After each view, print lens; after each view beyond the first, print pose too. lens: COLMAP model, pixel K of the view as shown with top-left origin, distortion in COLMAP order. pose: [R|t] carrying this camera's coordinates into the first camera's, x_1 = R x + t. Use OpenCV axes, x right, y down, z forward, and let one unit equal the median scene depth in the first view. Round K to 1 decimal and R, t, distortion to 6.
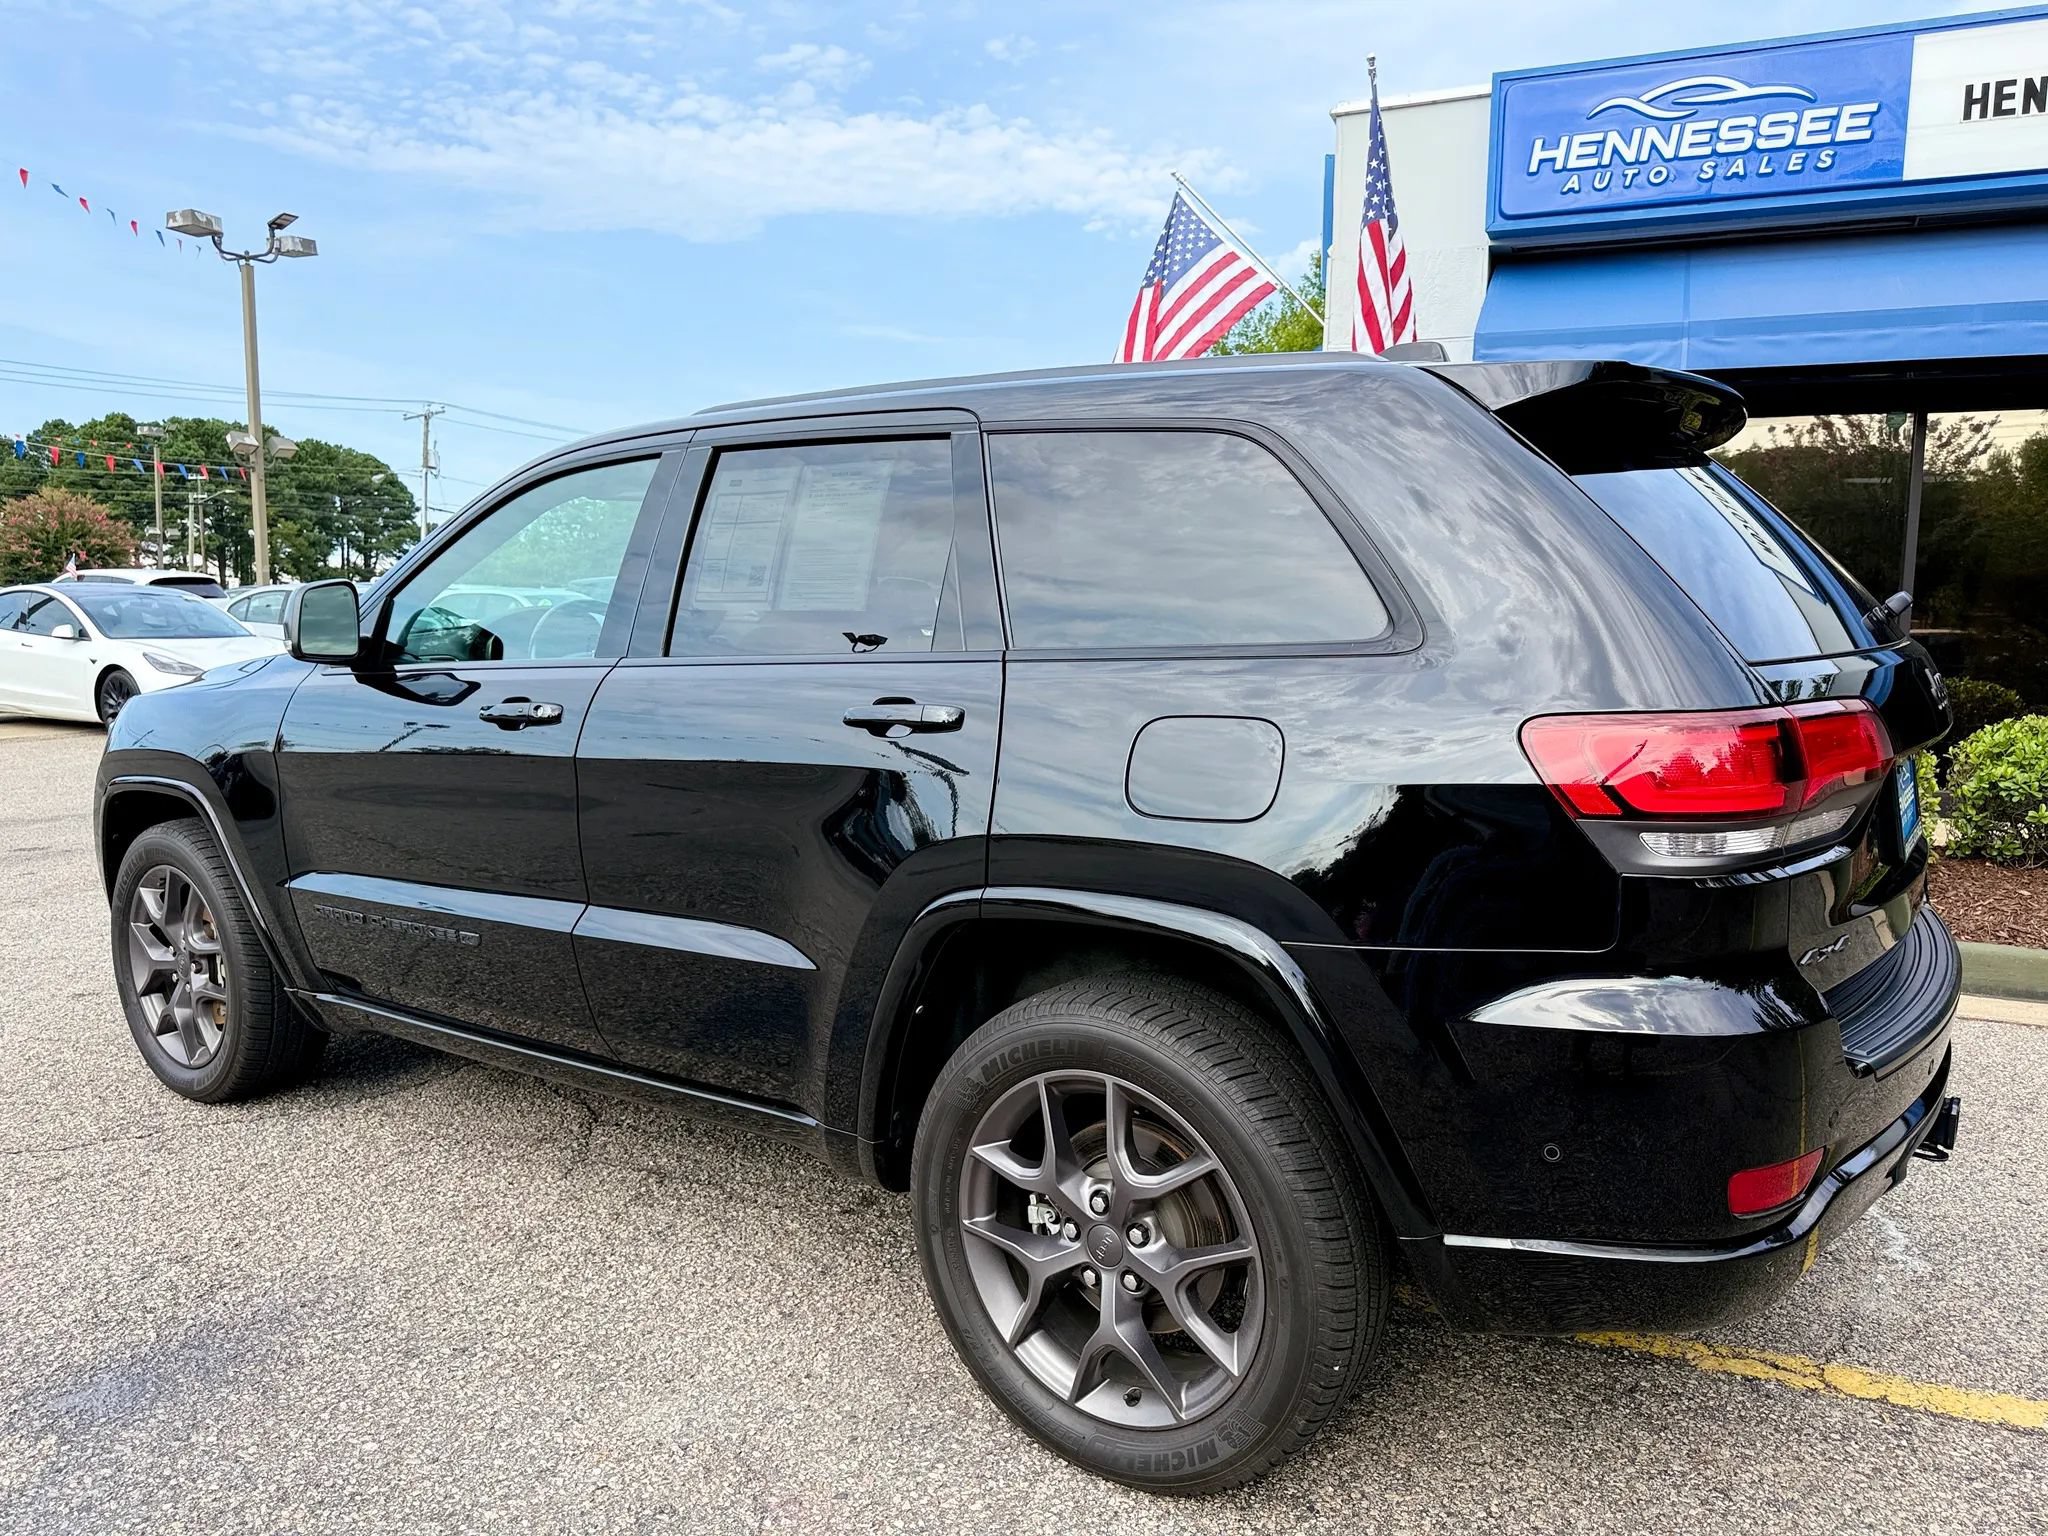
lens RADIAL K [[1431.0, 0, 1031.3], [0, 1431.0, 780.9], [0, 0, 1]] dist [0.032487, -0.040959]
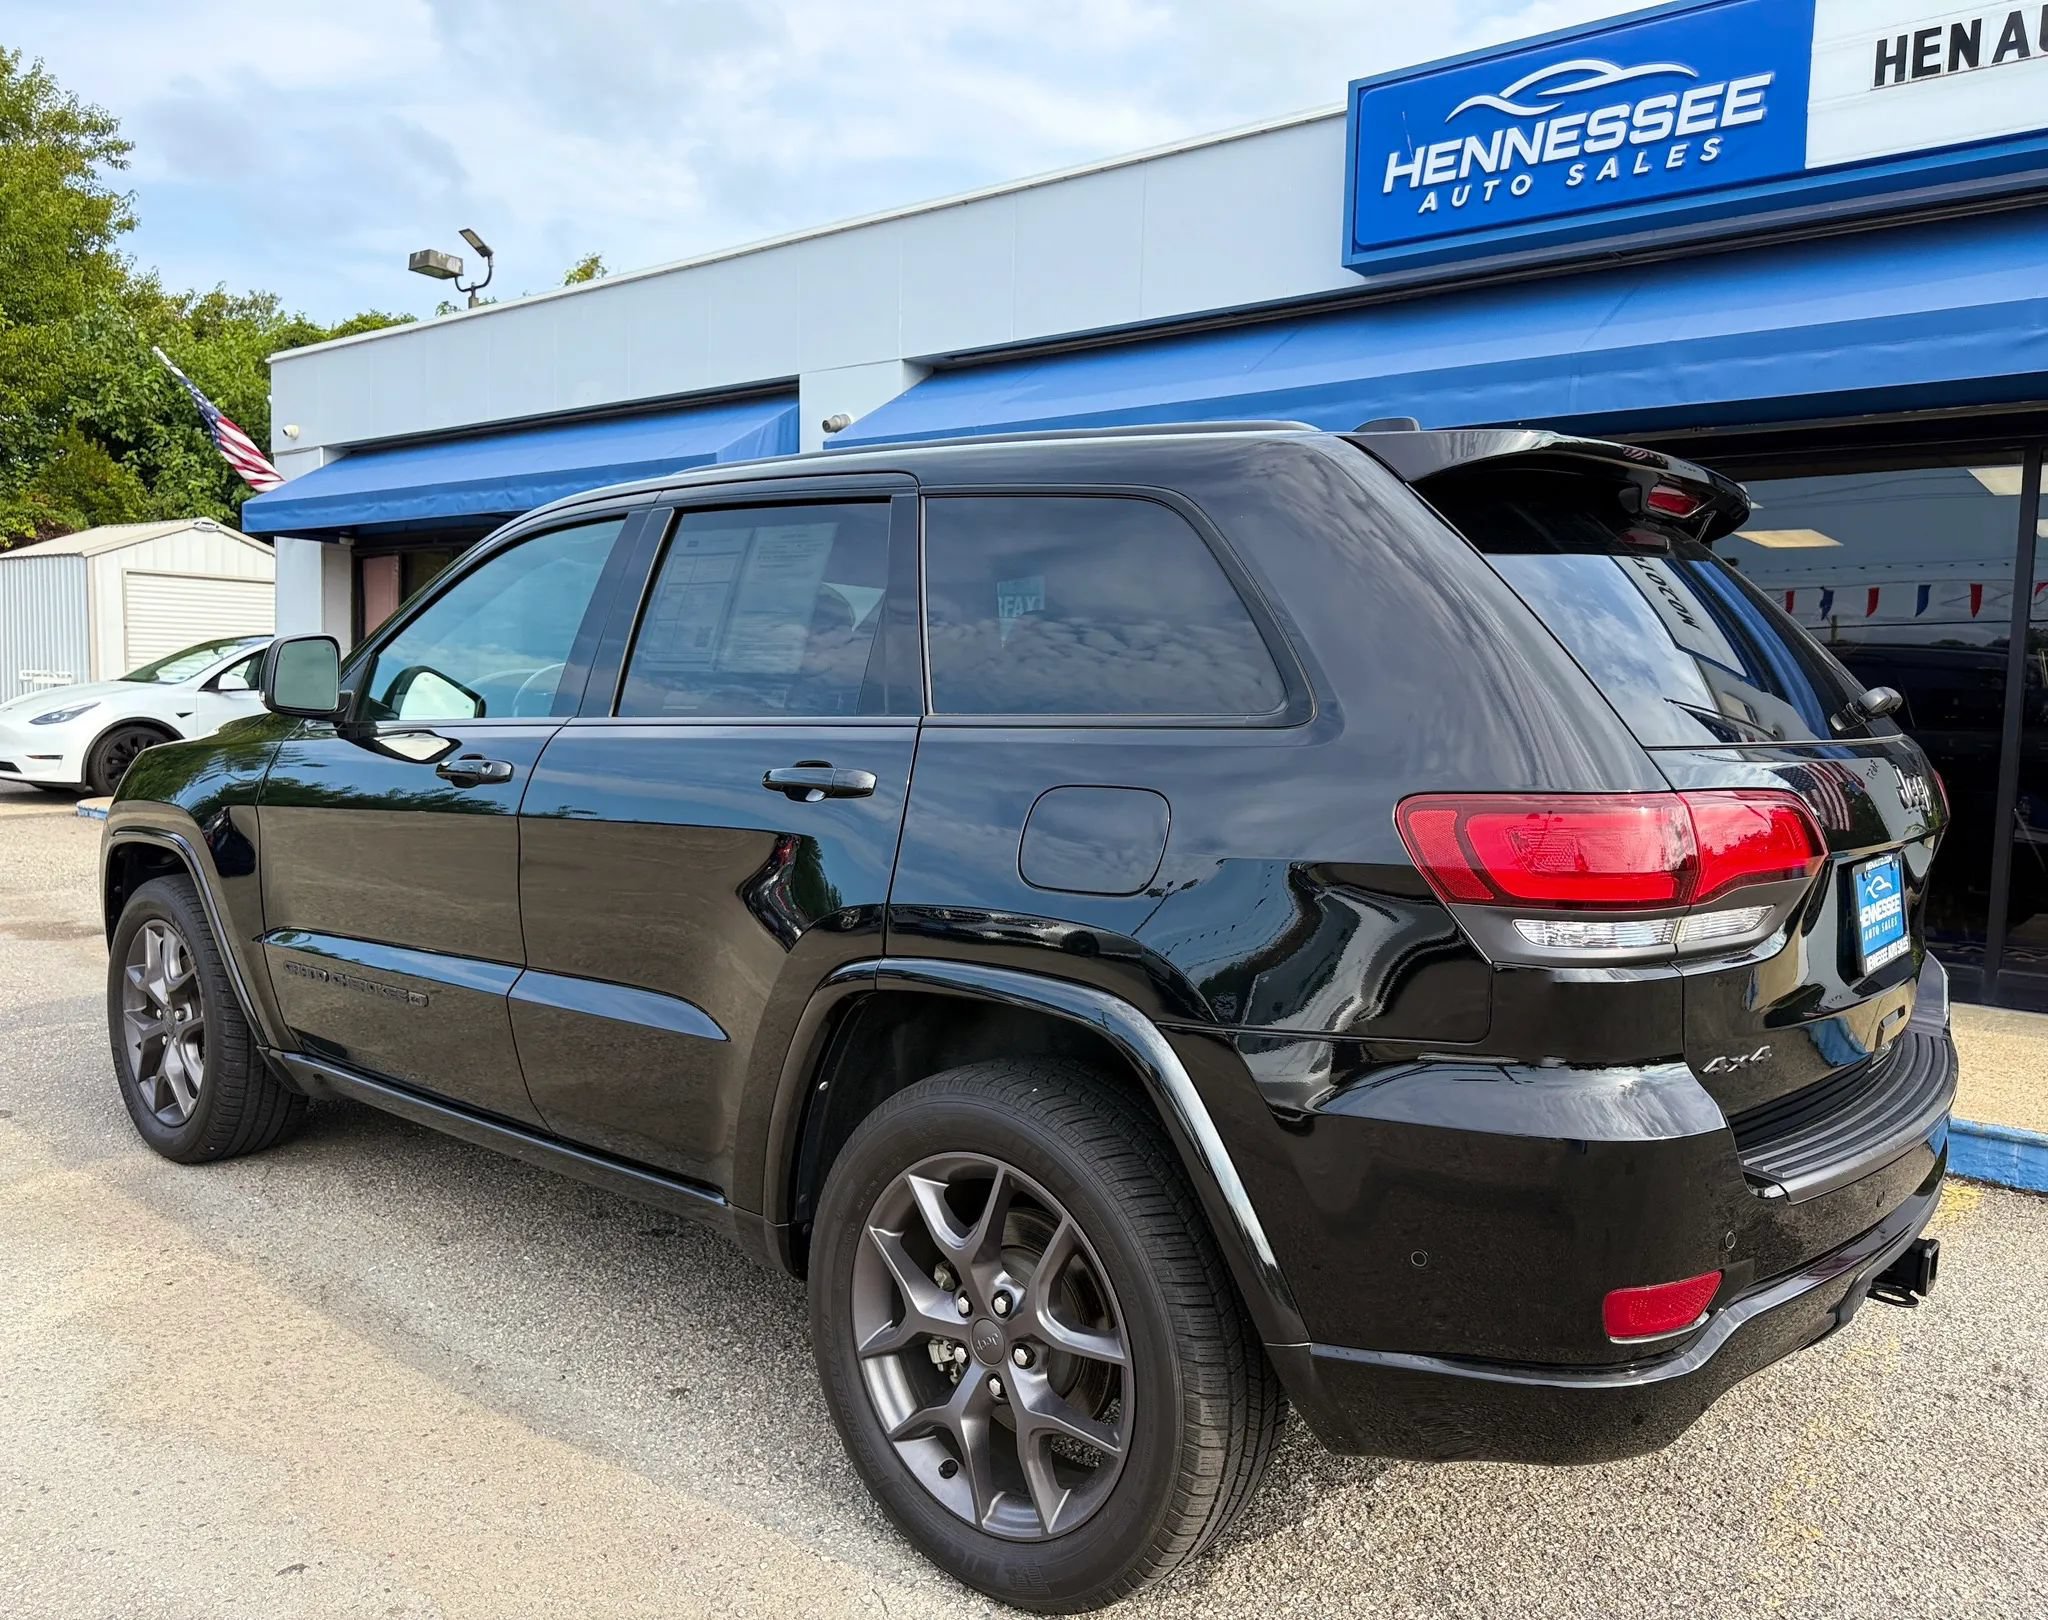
lens RADIAL K [[1522.2, 0, 1089.2], [0, 1522.2, 854.4], [0, 0, 1]] dist [-0.013497, -0.001664]
pose [[0.969904, 0.036125, -0.240792, 0.559486], [-0.043660, 0.998707, -0.026032, -0.015699], [0.239540, 0.035762, 0.970228, 0.169113]]
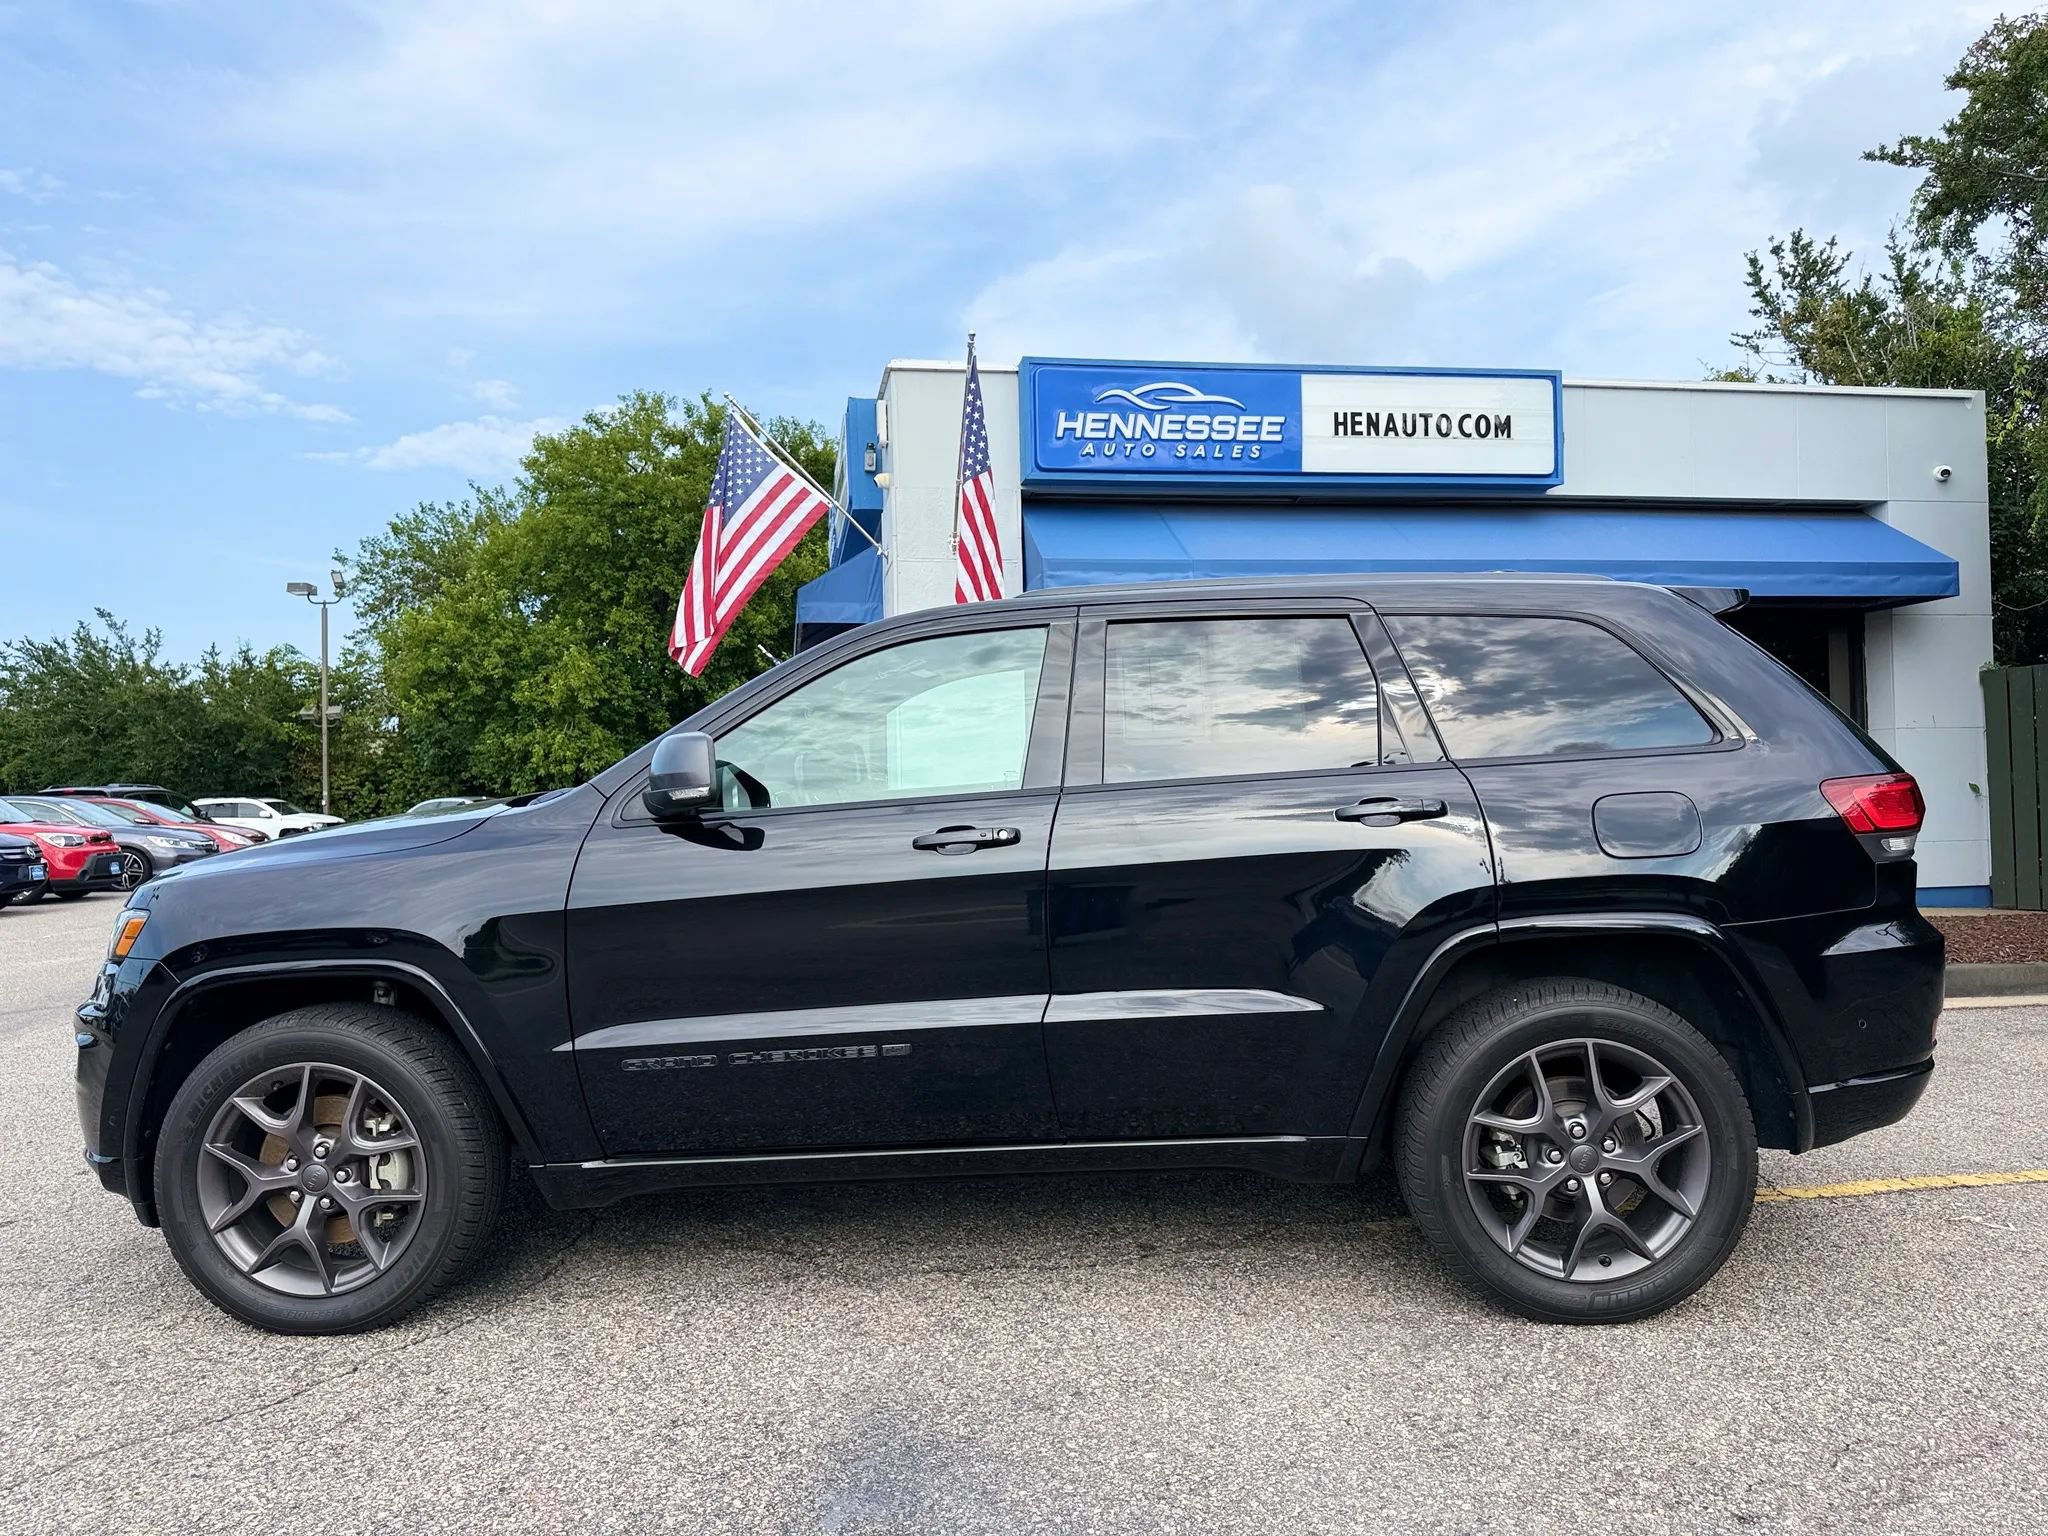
lens RADIAL K [[1431.0, 0, 1014.5], [0, 1431.0, 783.6], [0, 0, 1]] dist [0.032487, -0.040959]
pose [[0.846197, -0.022433, 0.532397, -0.504530], [0.094315, 0.989644, -0.108206, 0.018571], [-0.524456, 0.141777, 0.839550, 0.002431]]
